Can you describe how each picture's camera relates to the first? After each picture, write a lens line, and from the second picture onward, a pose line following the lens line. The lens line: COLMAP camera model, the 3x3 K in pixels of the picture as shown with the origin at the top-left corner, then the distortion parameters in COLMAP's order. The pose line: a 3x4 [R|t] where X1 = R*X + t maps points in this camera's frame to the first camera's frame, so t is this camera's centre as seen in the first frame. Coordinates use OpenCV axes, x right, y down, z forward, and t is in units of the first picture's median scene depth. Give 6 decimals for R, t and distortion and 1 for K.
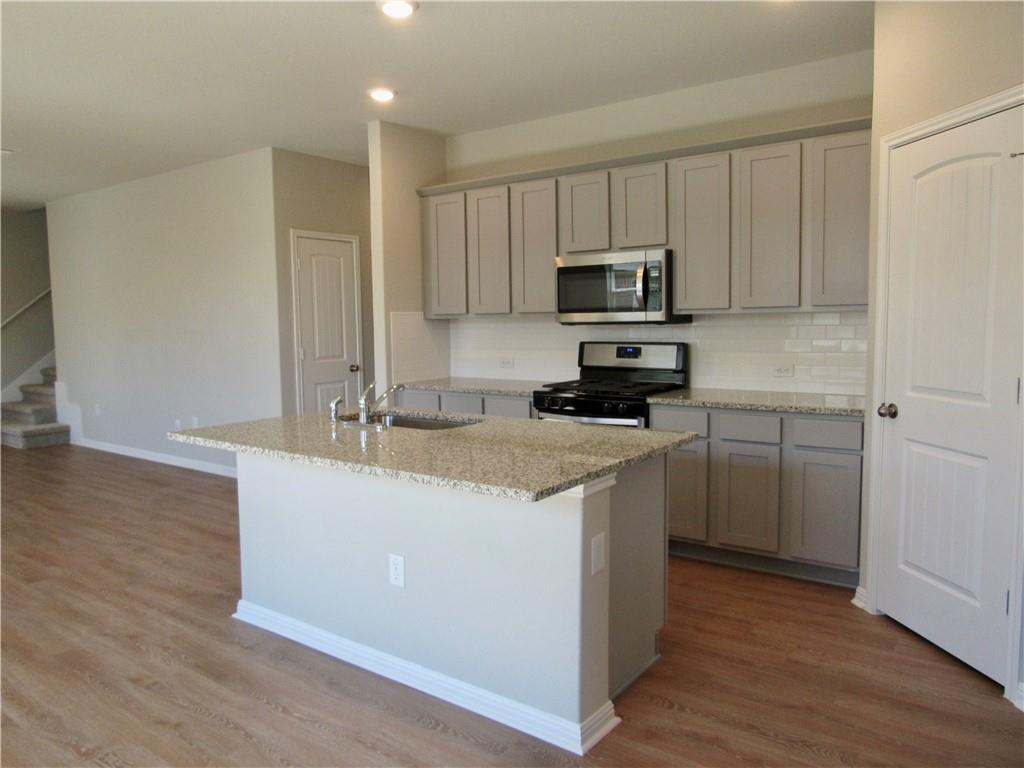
lens RADIAL K [[738.1, 0, 509.5], [0, 738.1, 389.5], [0, 0, 1]] dist [-0.031337, 0.019513]
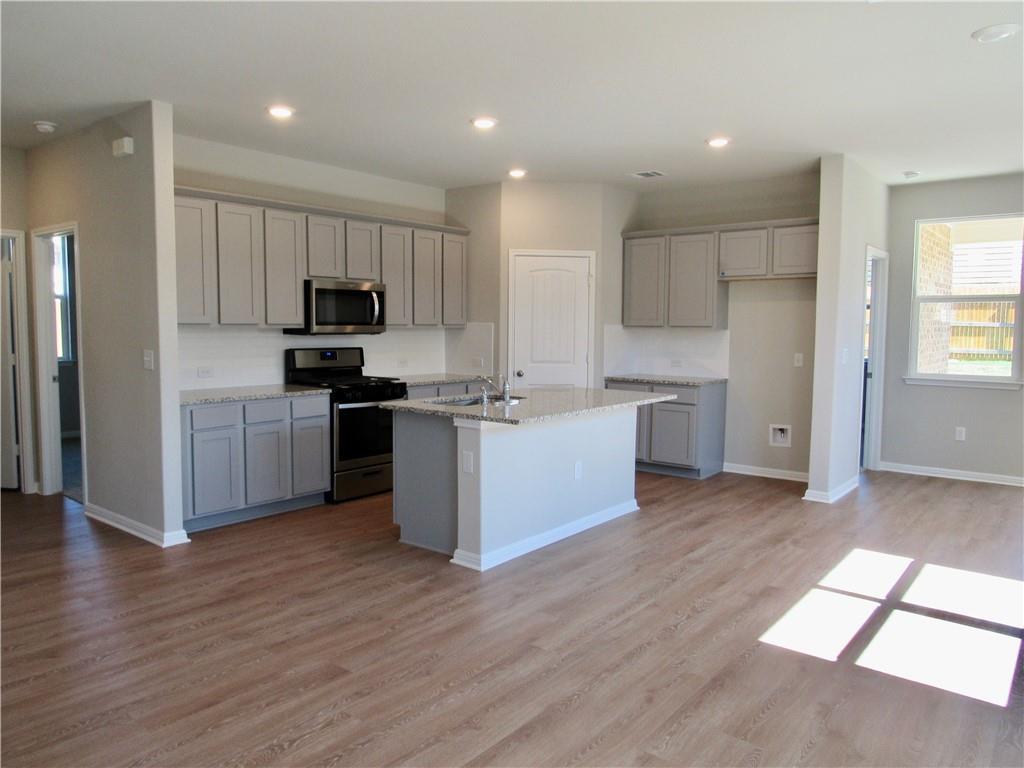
lens RADIAL K [[738.1, 0, 503.8], [0, 738.1, 381.0], [0, 0, 1]] dist [-0.031337, 0.019513]
pose [[0.034534, -0.065361, 0.997264, -1.458772], [0.081780, 0.994697, 0.062361, -0.078786], [-0.996052, 0.079403, 0.039696, 0.809181]]
